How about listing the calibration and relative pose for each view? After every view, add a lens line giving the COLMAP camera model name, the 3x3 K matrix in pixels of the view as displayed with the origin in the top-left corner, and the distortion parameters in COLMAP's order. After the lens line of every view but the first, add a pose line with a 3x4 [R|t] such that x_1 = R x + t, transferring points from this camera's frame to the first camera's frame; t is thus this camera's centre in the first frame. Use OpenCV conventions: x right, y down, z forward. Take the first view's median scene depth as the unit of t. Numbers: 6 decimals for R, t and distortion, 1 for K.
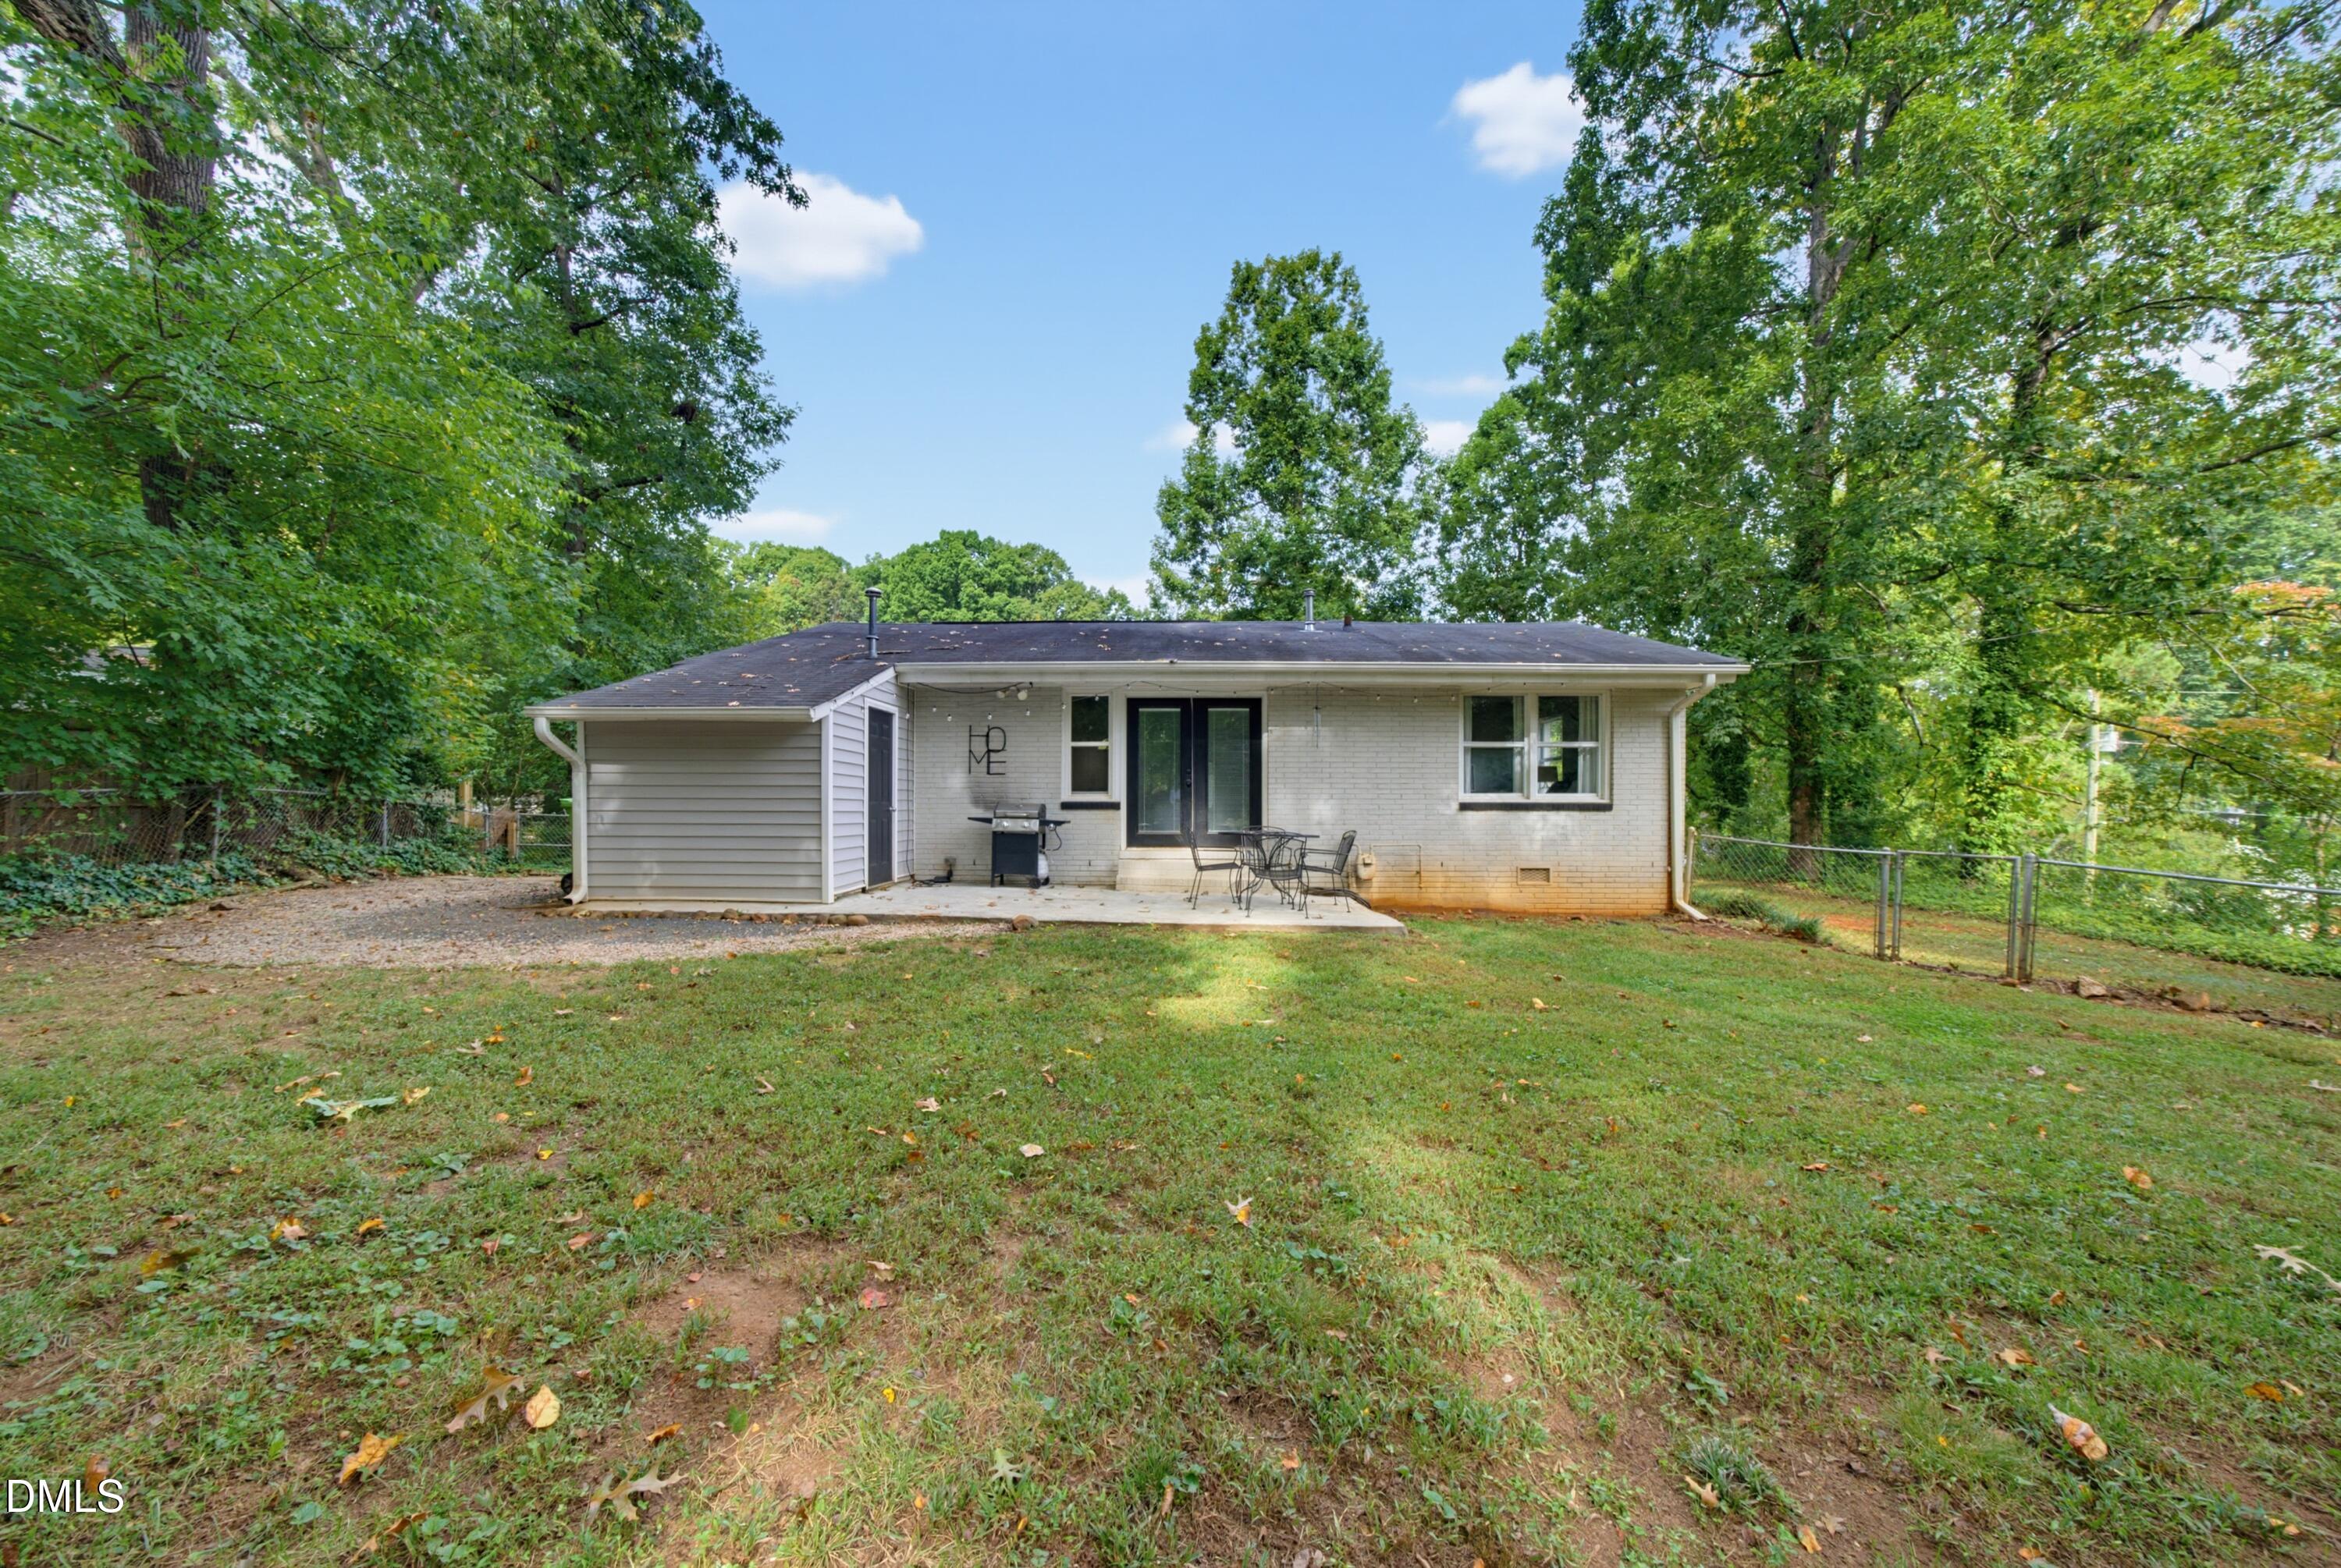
lens RADIAL K [[824.6, 0, 1180.3], [0, 824.6, 806.6], [0, 0, 1]] dist [0.007449, 0.000088]
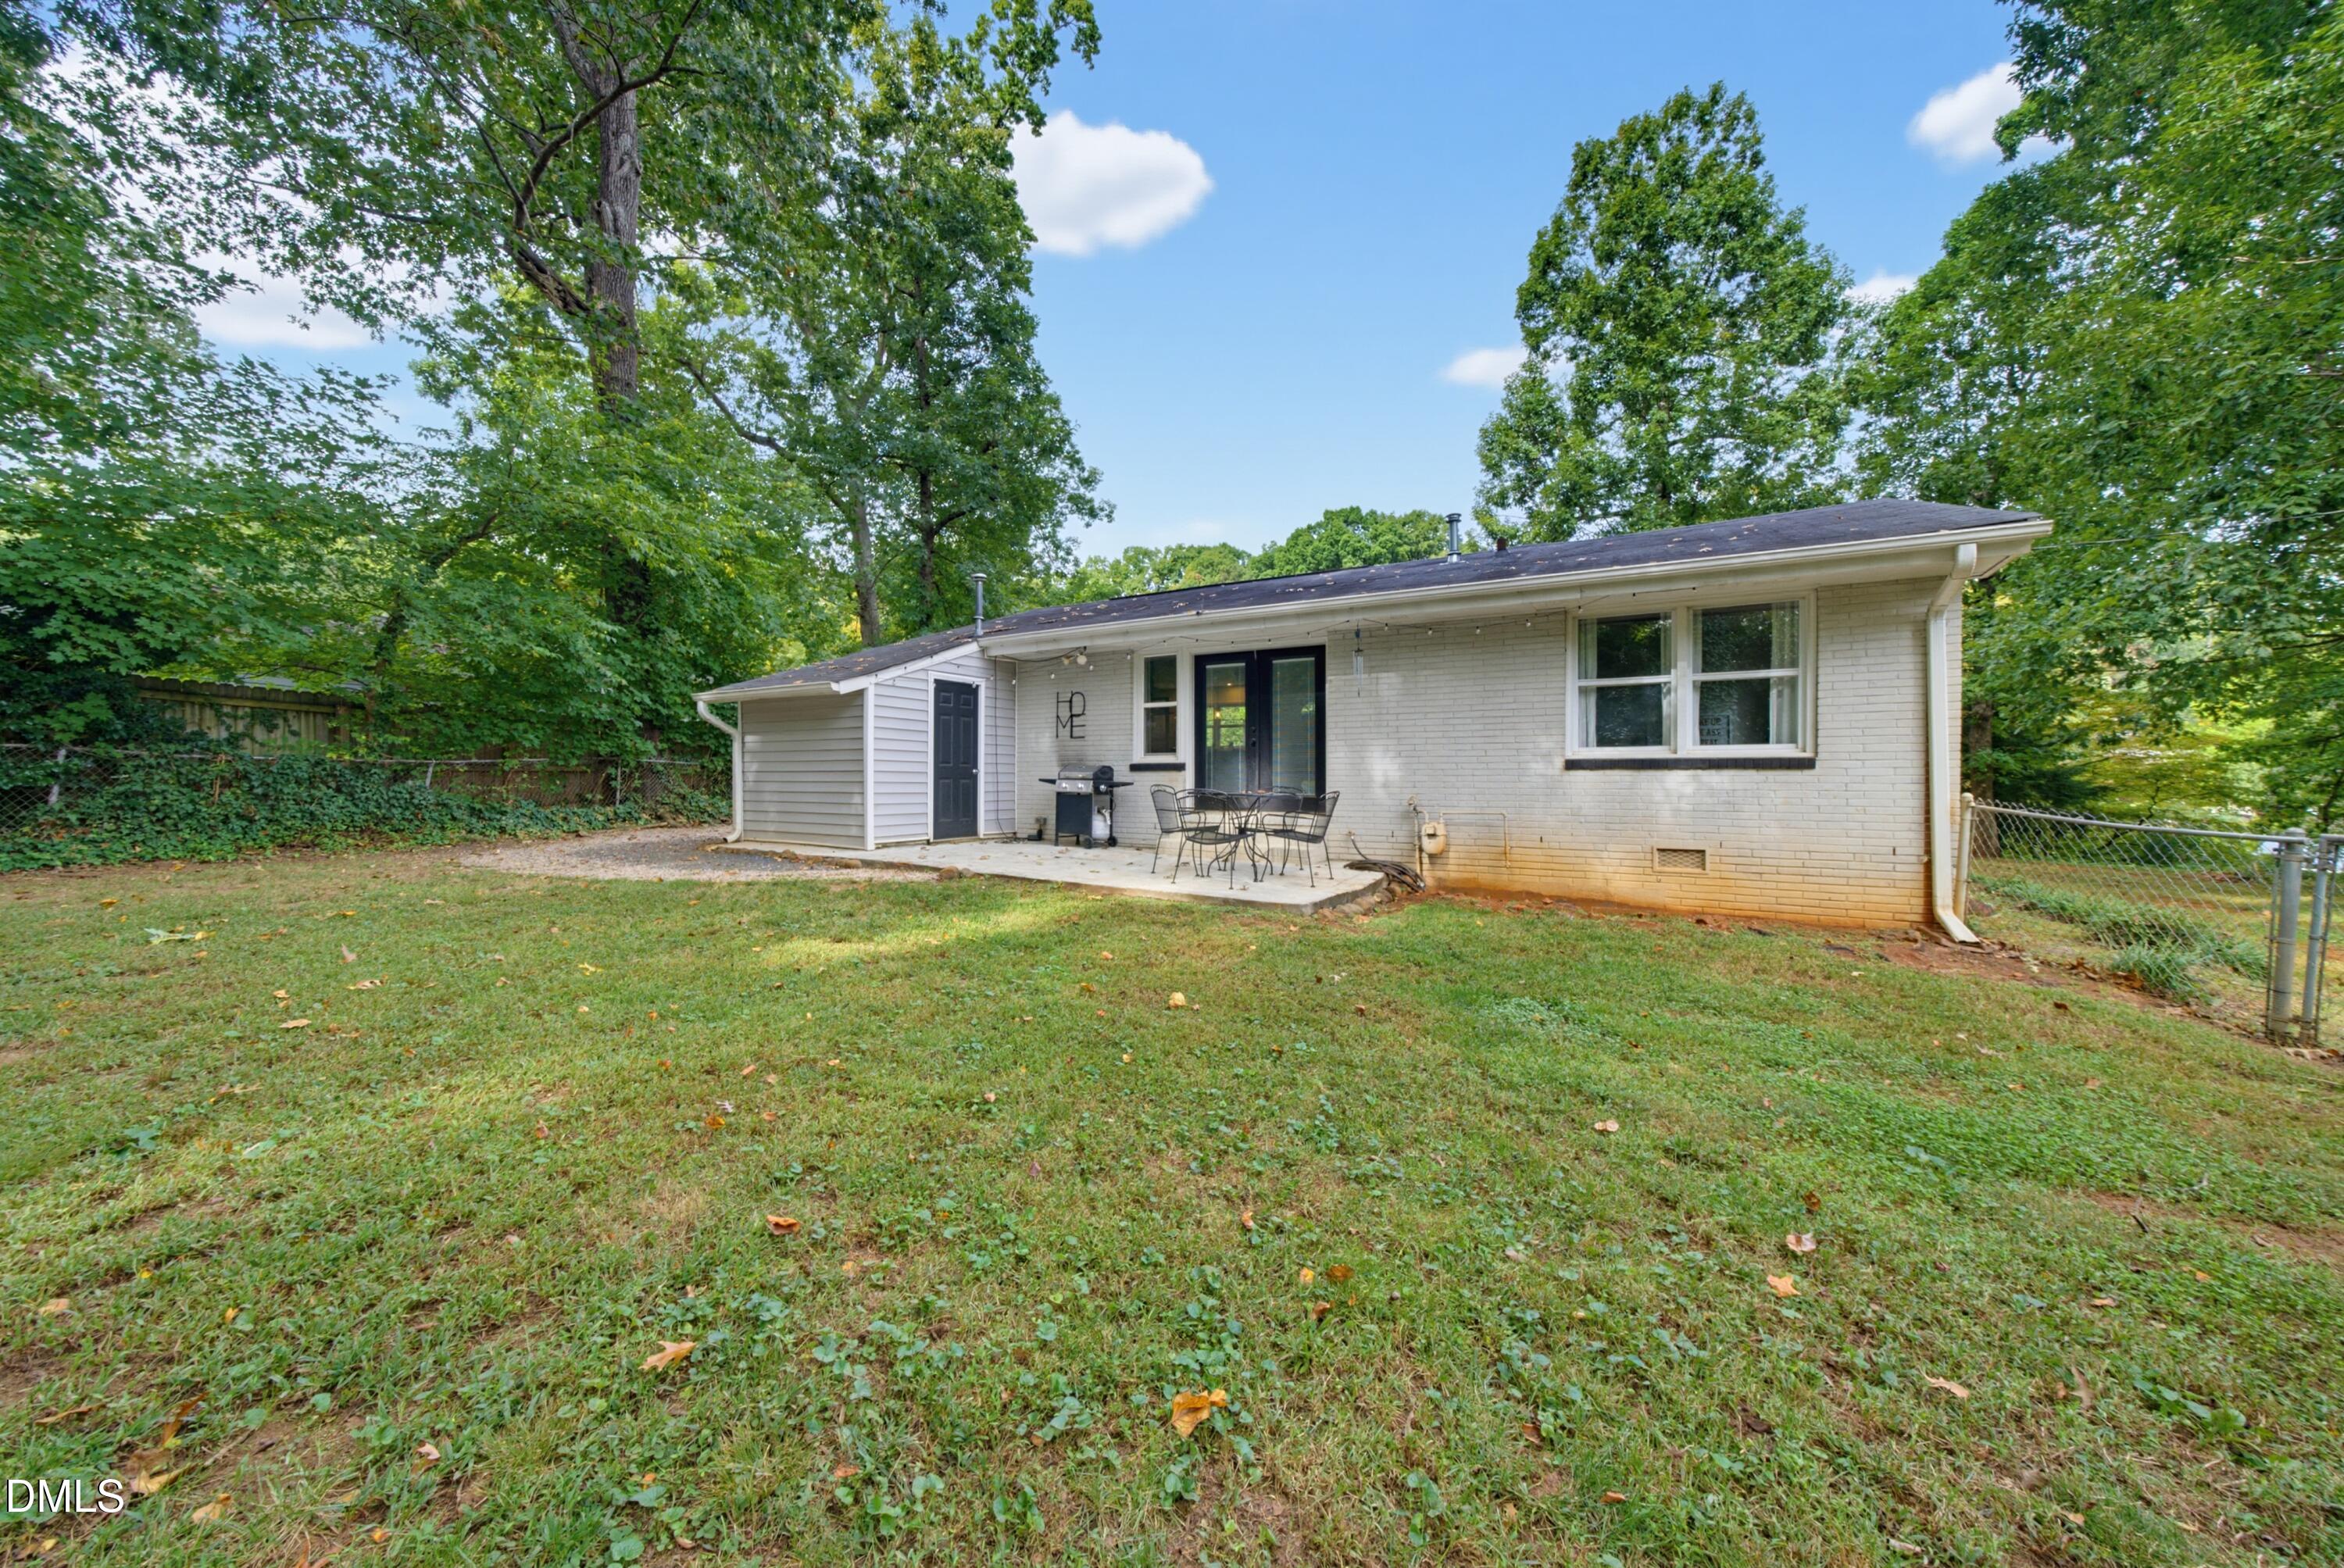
lens RADIAL K [[811.7, 0, 1172.0], [0, 811.7, 784.0], [0, 0, 1]] dist [0.008062, 0.000049]
pose [[0.876625, 0.002572, -0.481168, 0.372763], [0.000317, 0.999982, 0.005923, 0.013180], [0.481174, -0.005344, 0.876609, 0.157741]]
